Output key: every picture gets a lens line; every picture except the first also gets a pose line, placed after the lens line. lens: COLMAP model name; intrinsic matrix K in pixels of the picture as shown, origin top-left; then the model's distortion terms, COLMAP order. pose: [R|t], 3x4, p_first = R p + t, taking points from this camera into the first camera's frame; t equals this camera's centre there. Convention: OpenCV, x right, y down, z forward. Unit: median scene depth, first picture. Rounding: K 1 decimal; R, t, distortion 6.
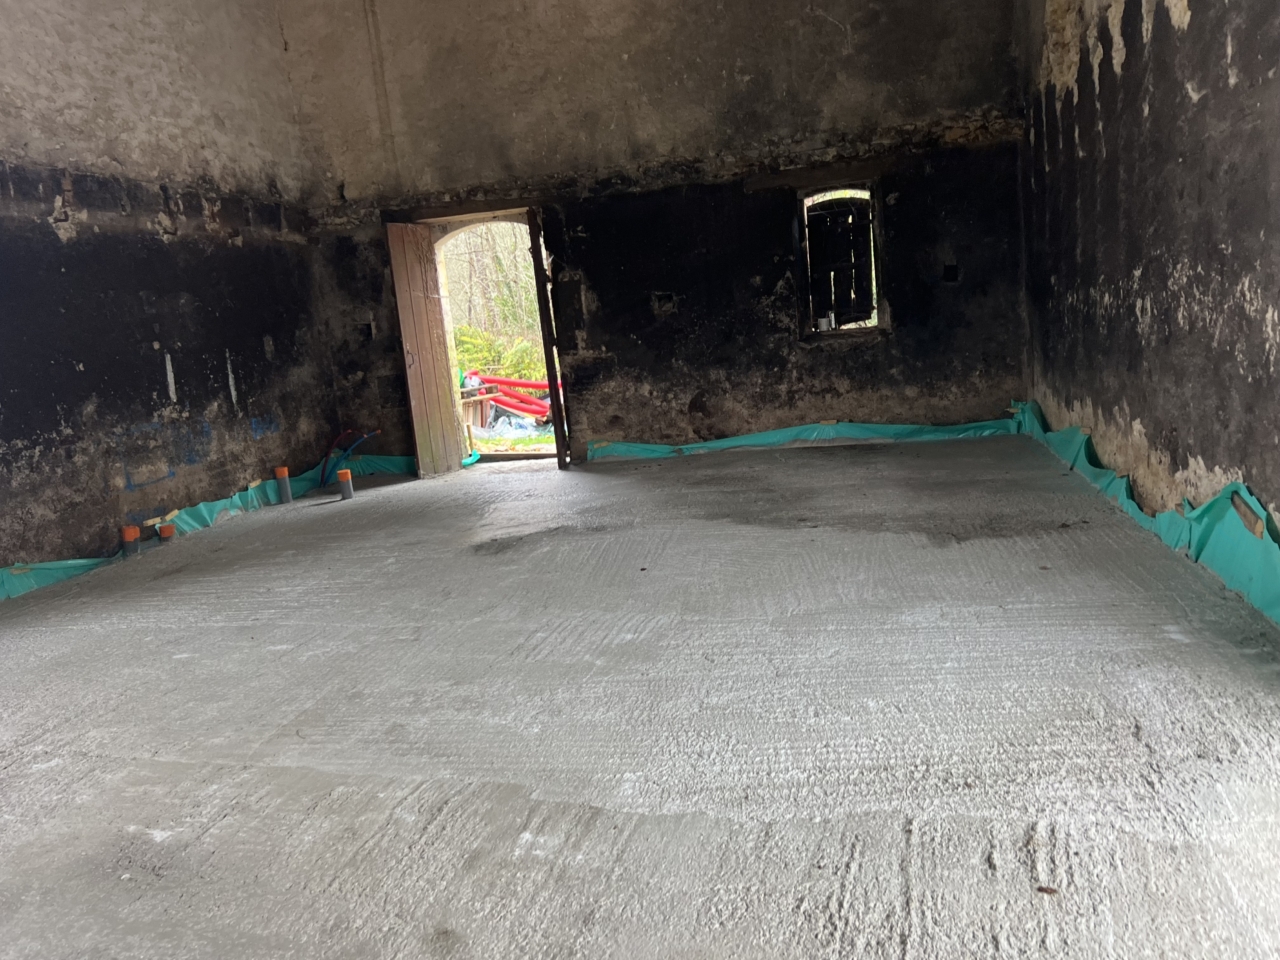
lens RADIAL K [[1014.2, 0, 653.5], [0, 1014.2, 483.5], [0, 0, 1]] dist [0.071886, -0.079540]
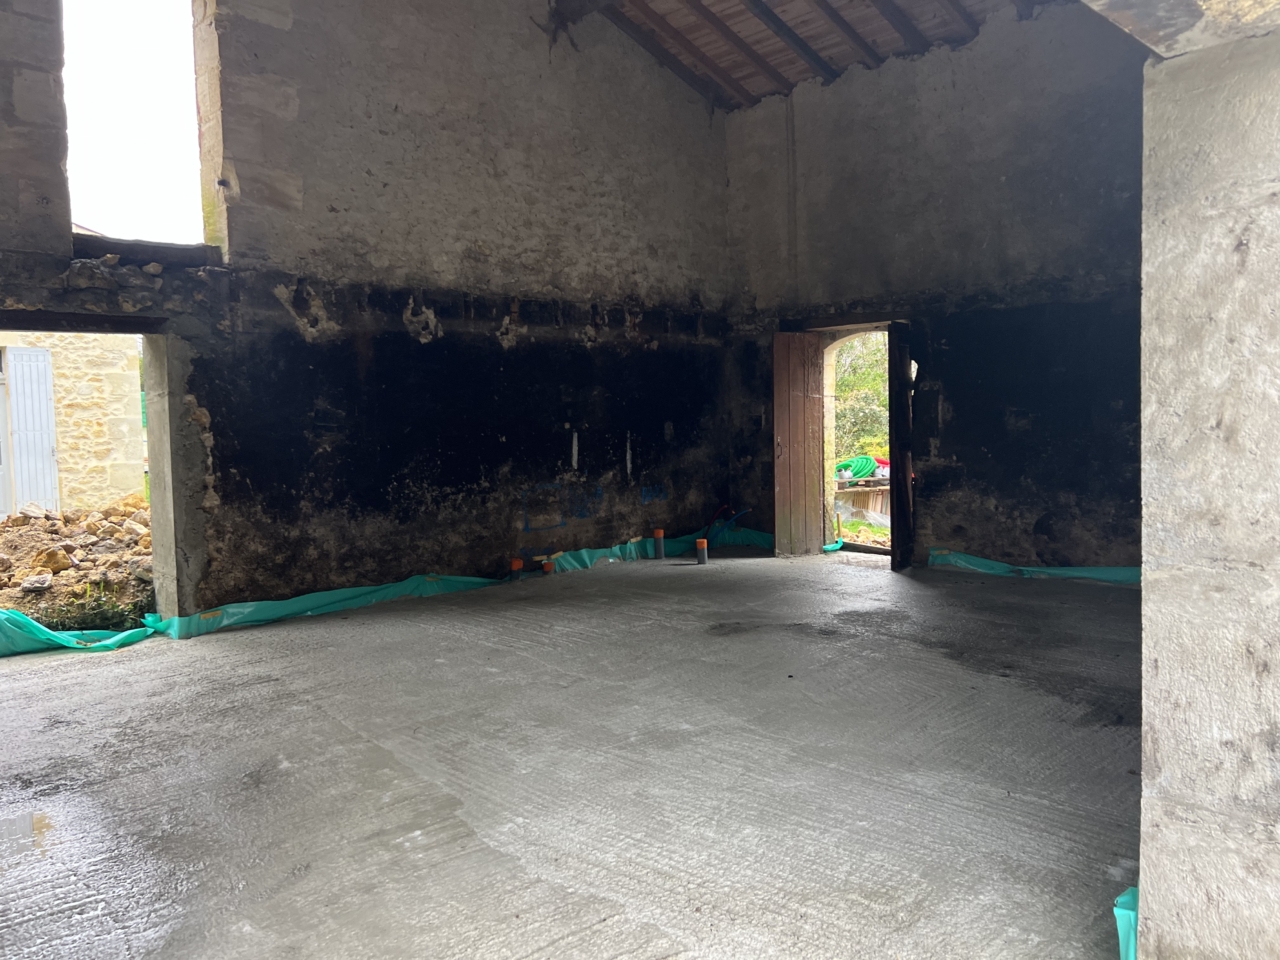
lens RADIAL K [[1014.2, 0, 643.9], [0, 1014.2, 492.1], [0, 0, 1]] dist [0.071886, -0.079540]
pose [[0.818877, 0.124468, -0.560310, 0.287530], [-0.151330, 0.988482, -0.001583, -0.054570], [0.553660, 0.086088, 0.828281, -0.010280]]
